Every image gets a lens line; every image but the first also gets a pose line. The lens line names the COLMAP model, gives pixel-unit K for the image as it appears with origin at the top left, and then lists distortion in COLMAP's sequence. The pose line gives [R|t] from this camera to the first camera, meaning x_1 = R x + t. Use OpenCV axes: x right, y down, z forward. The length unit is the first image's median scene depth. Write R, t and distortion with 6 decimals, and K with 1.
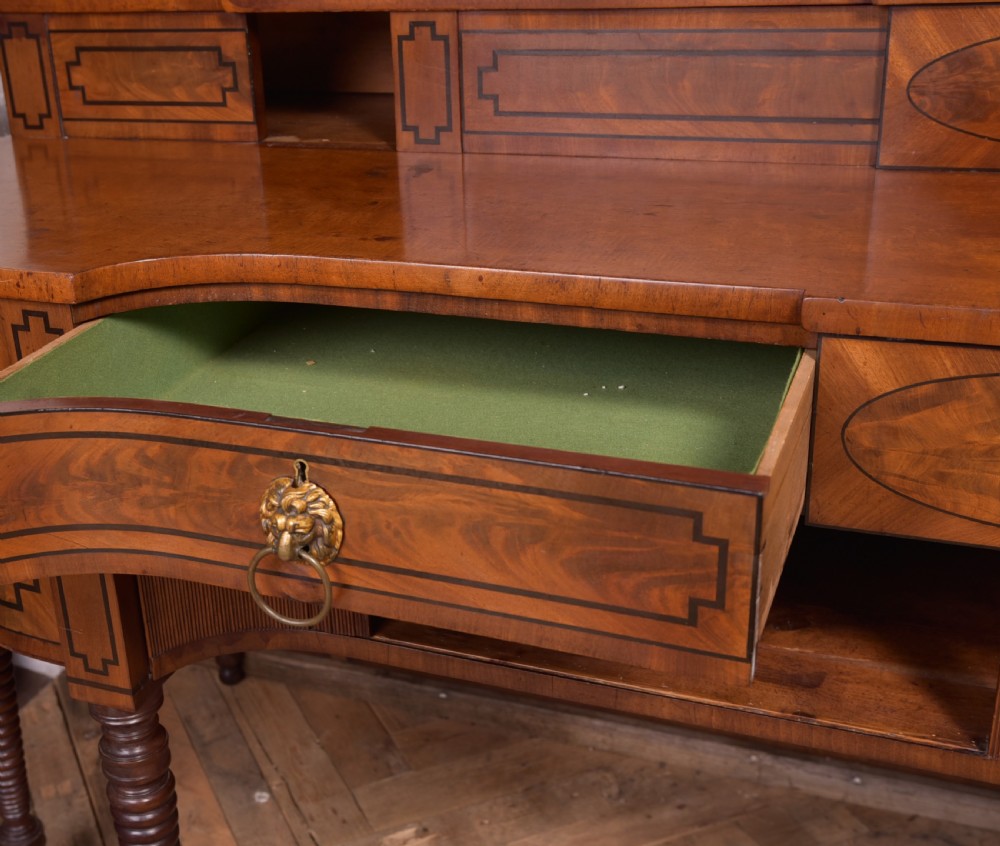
lens RADIAL K [[1379.3, 0, 370.1], [0, 1379.3, 435.8], [0, 0, 1]] dist [-0.009272, 0.101542]
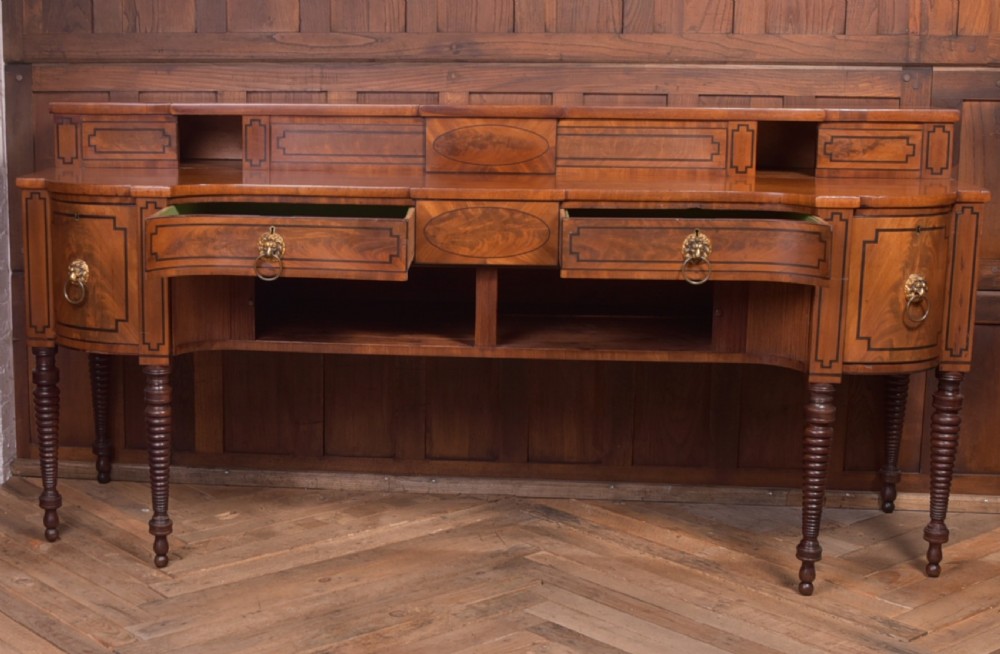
lens RADIAL K [[1569.7, 0, 308.9], [0, 1569.7, 318.4], [0, 0, 1]] dist [-0.131188, 0.162557]
pose [[0.958085, 0.011504, 0.286252, -0.869618], [0.057301, 0.971307, -0.230822, 0.923107], [-0.280693, 0.237550, 0.929936, -2.067152]]
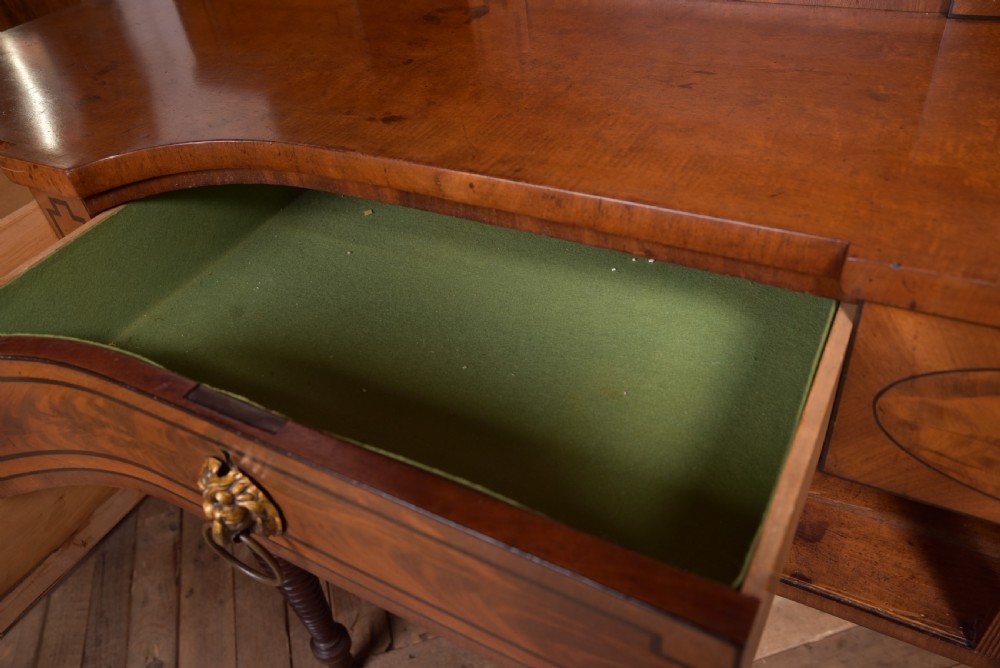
lens RADIAL K [[772.8, 0, 503.2], [0, 772.8, 336.7], [0, 0, 1]] dist [-0.080064, 0.066793]
pose [[0.994628, 0.021933, -0.101162, 0.144015], [0.008808, 0.955815, 0.293835, -0.157657], [0.103137, -0.293148, 0.950488, 0.483580]]
